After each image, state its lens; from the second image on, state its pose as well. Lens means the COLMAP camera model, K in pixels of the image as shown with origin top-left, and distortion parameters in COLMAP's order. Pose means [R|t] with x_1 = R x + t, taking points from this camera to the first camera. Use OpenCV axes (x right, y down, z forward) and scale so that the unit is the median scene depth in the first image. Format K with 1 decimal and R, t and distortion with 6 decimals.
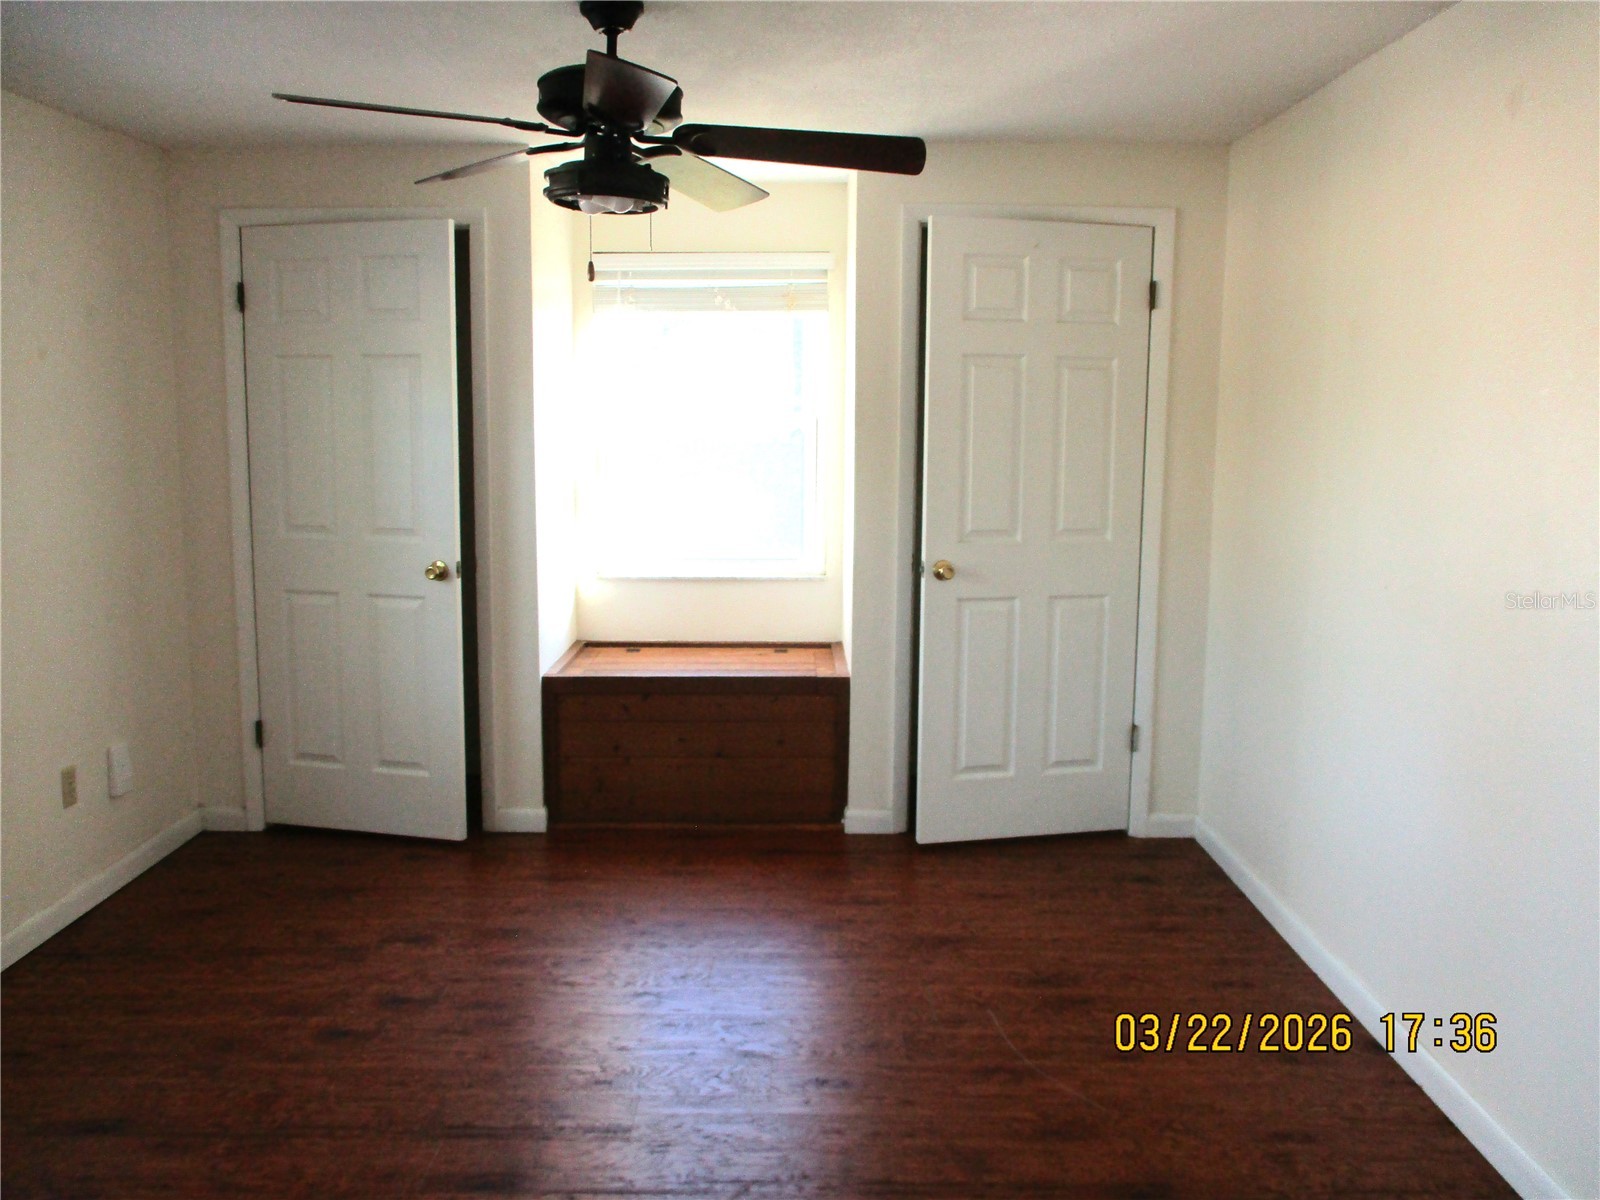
lens RADIAL K [[1335.0, 0, 802.3], [0, 1335.0, 591.0], [0, 0, 1]] dist [-0.028973, 0.006863]
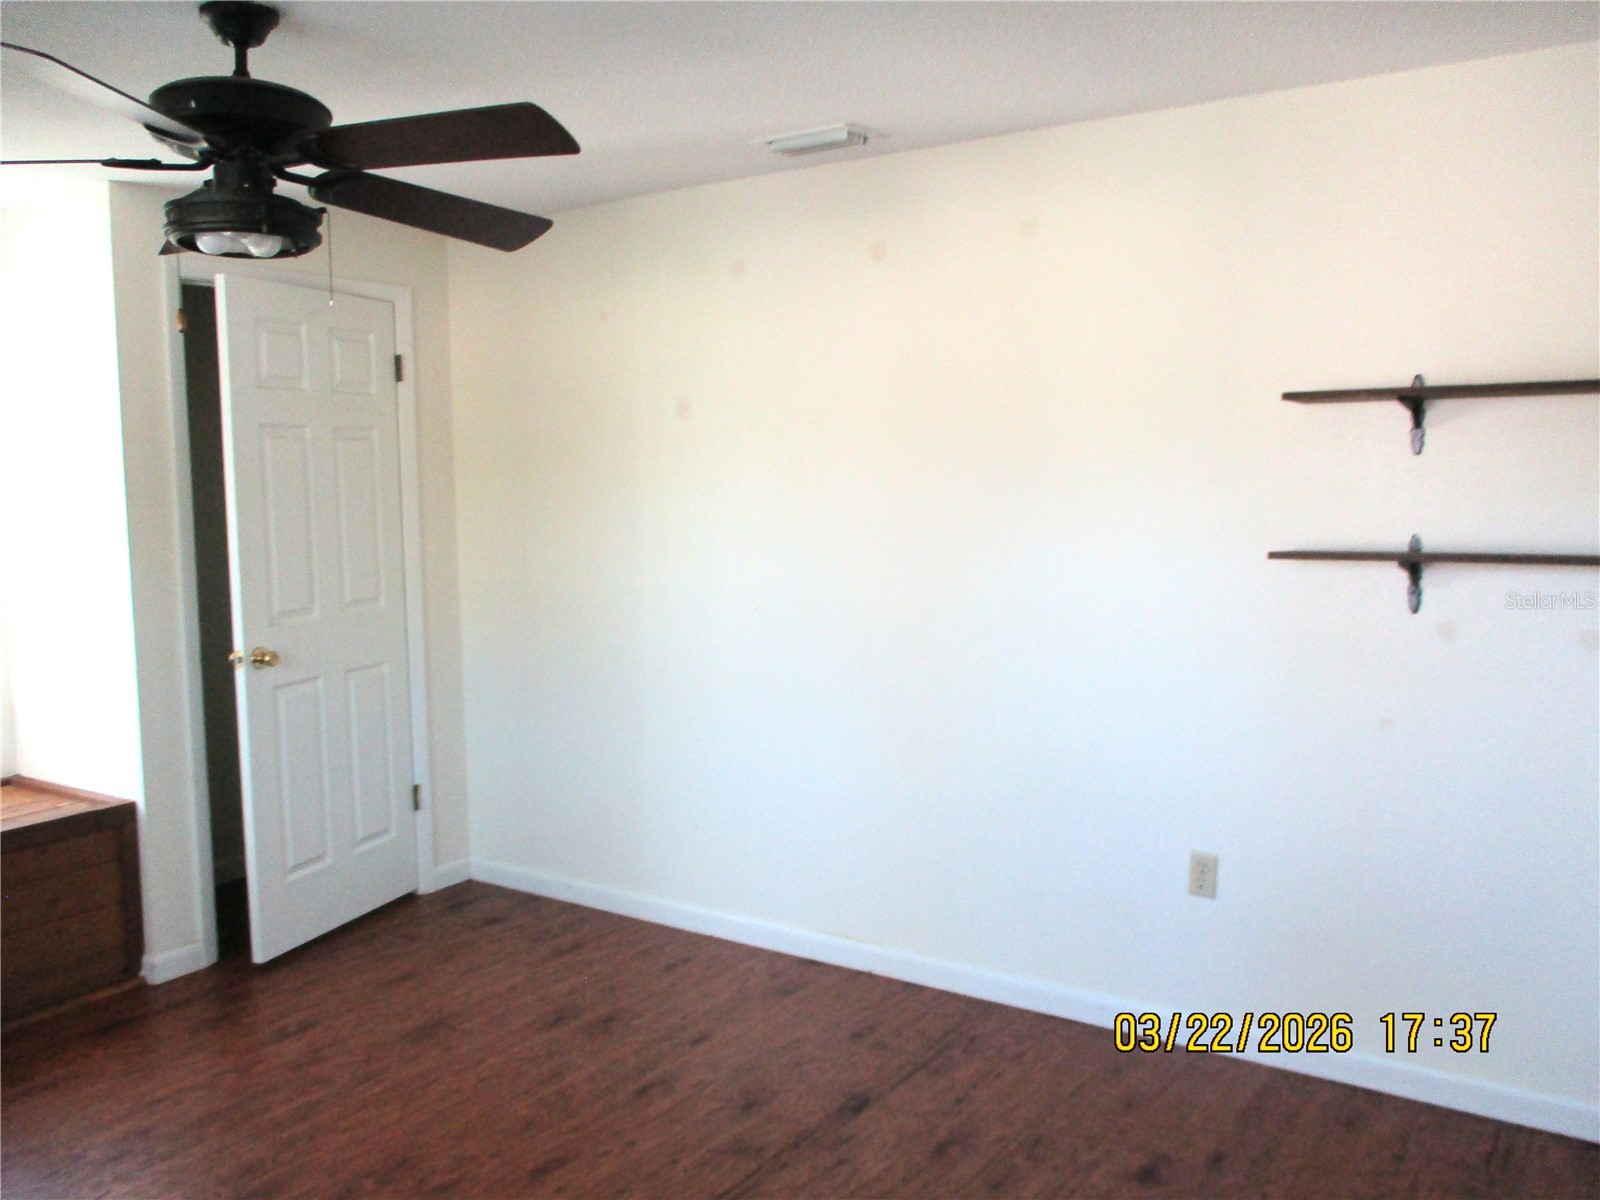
lens RADIAL K [[1335.0, 0, 802.3], [0, 1335.0, 591.0], [0, 0, 1]] dist [-0.028973, 0.006863]
pose [[0.566152, -0.098423, 0.818404, -0.420972], [0.138918, 0.990038, 0.022964, -0.030090], [-0.812511, 0.100690, 0.574184, 0.165202]]
